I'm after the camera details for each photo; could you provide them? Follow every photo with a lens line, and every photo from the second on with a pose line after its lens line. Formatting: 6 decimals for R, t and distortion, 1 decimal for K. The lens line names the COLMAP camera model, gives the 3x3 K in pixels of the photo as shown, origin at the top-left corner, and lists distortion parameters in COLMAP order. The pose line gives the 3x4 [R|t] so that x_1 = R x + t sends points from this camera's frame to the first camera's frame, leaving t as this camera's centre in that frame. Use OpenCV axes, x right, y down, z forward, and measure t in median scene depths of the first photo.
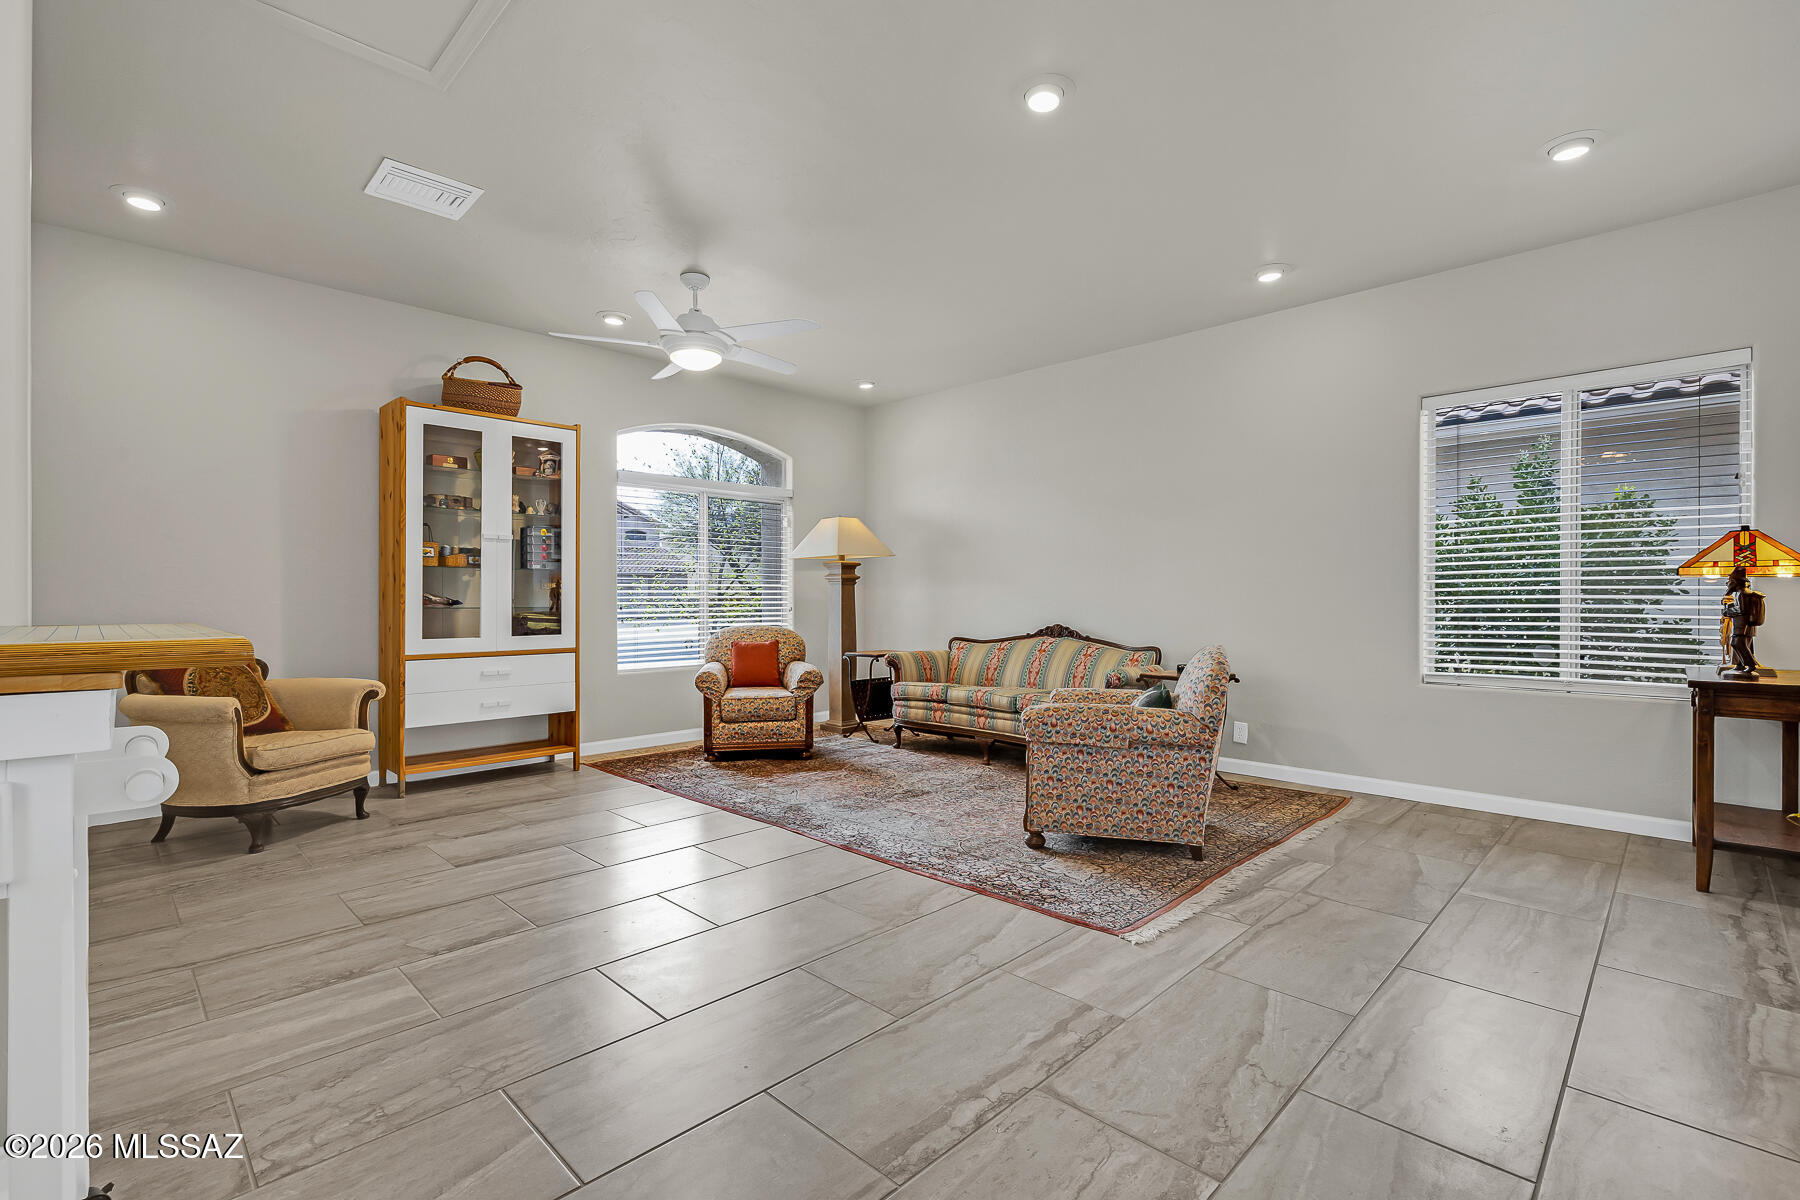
lens RADIAL K [[799.0, 0, 913.0], [0, 799.0, 594.7], [0, 0, 1]] dist [-0.004720, -0.000505]
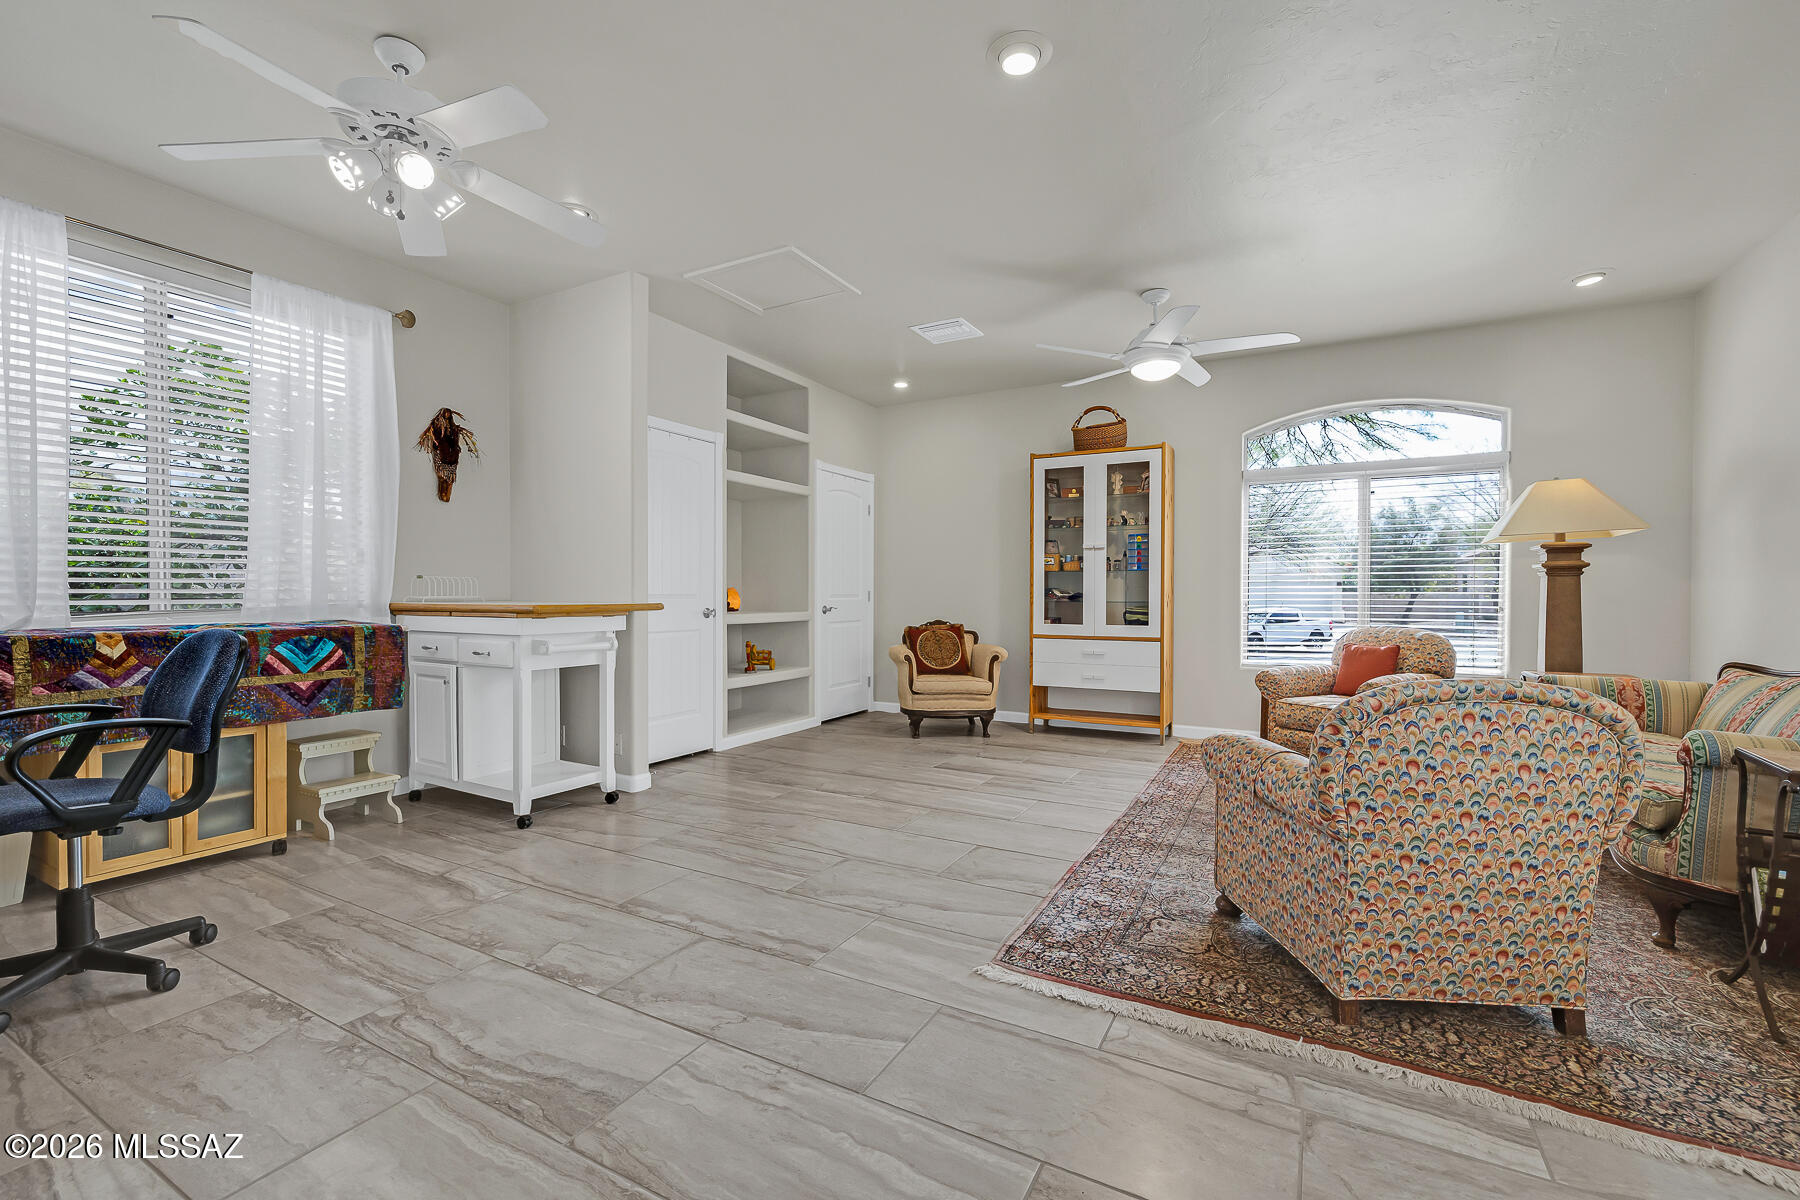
lens RADIAL K [[780.6, 0, 898.8], [0, 780.6, 601.3], [0, 0, 1]] dist [0.002517, 0.000381]
pose [[0.264436, 0.008459, -0.964366, 0.847255], [0.003147, 0.999949, 0.009634, 0.002819], [0.964398, -0.005582, 0.264395, 0.515788]]
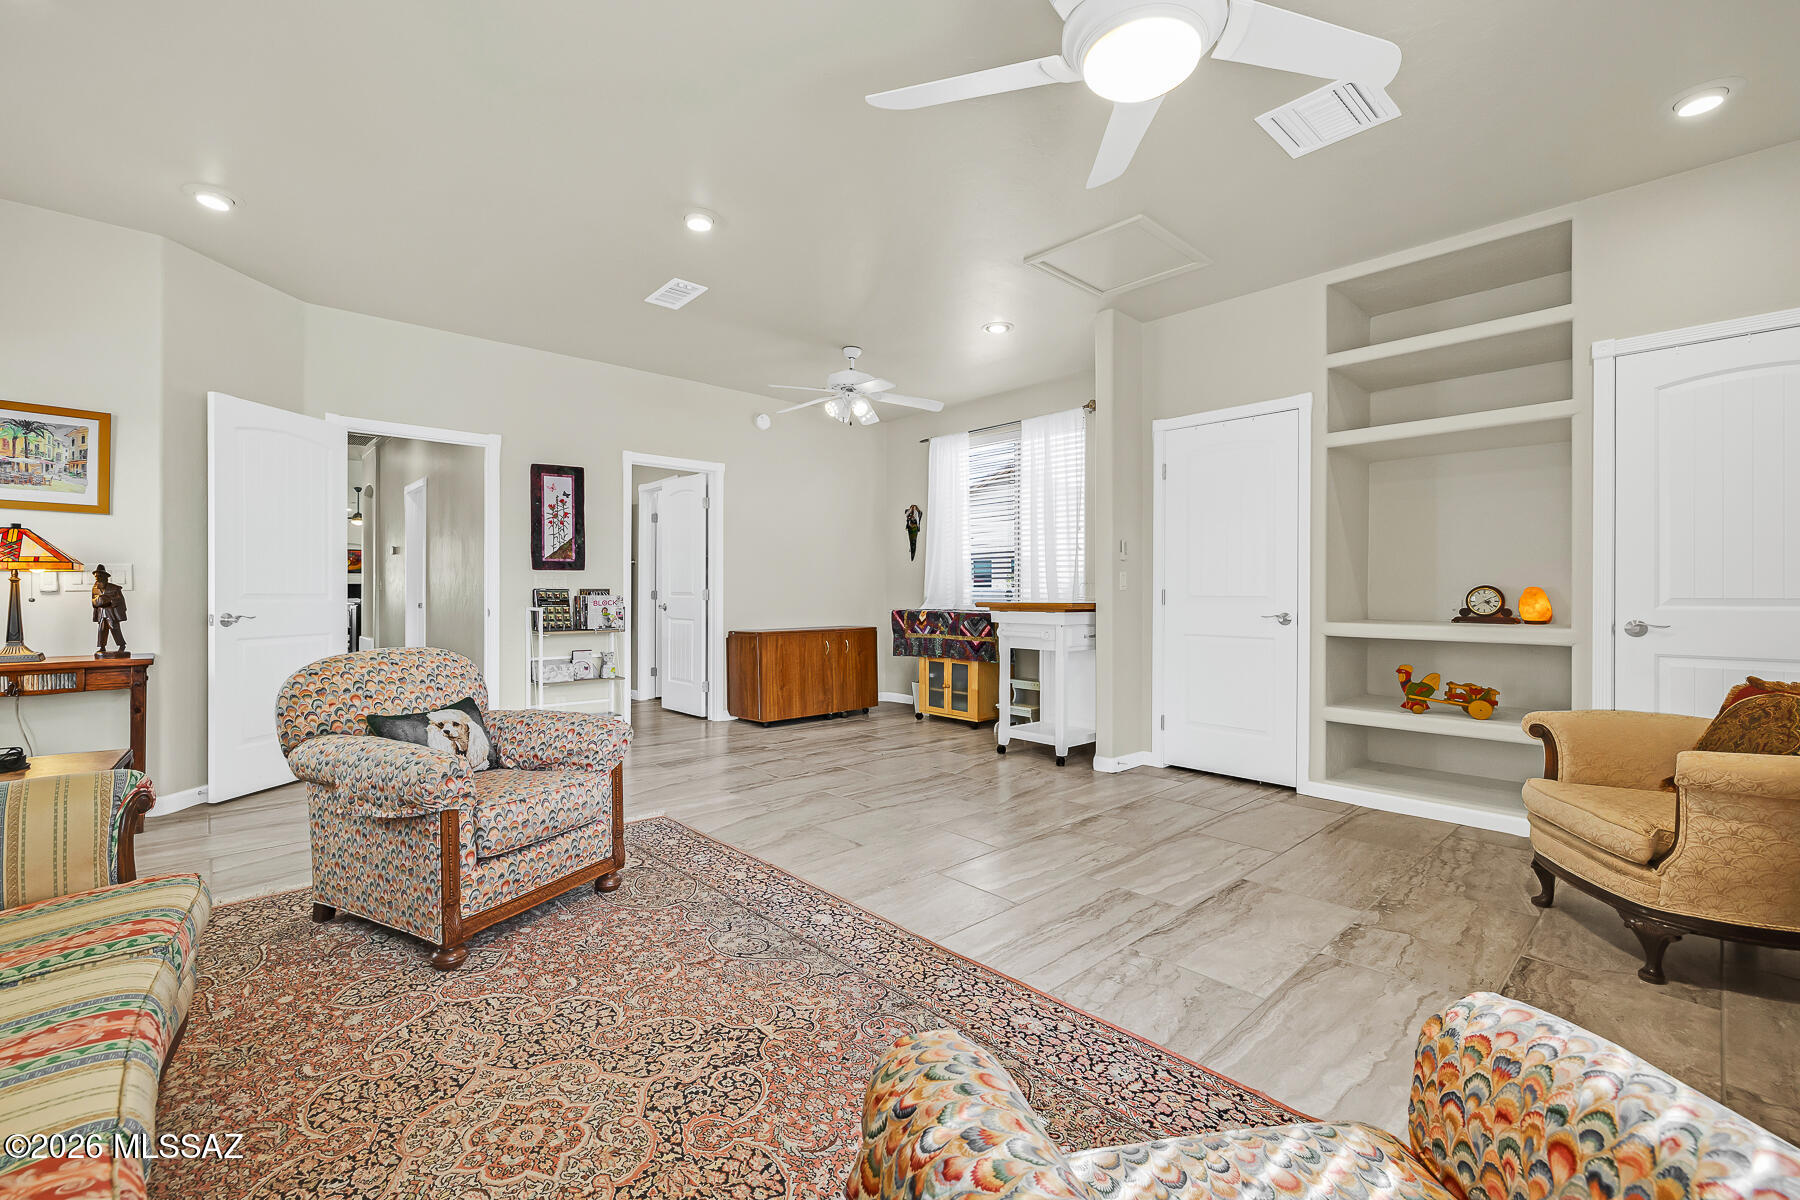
lens RADIAL K [[780.6, 0, 899.4], [0, 780.6, 599.4], [0, 0, 1]] dist [0.002517, 0.000381]
pose [[-0.997770, -0.004493, 0.066590, -0.217675], [-0.004276, 0.999985, 0.003402, 0.006178], [-0.066604, 0.003110, -0.997775, 1.891529]]
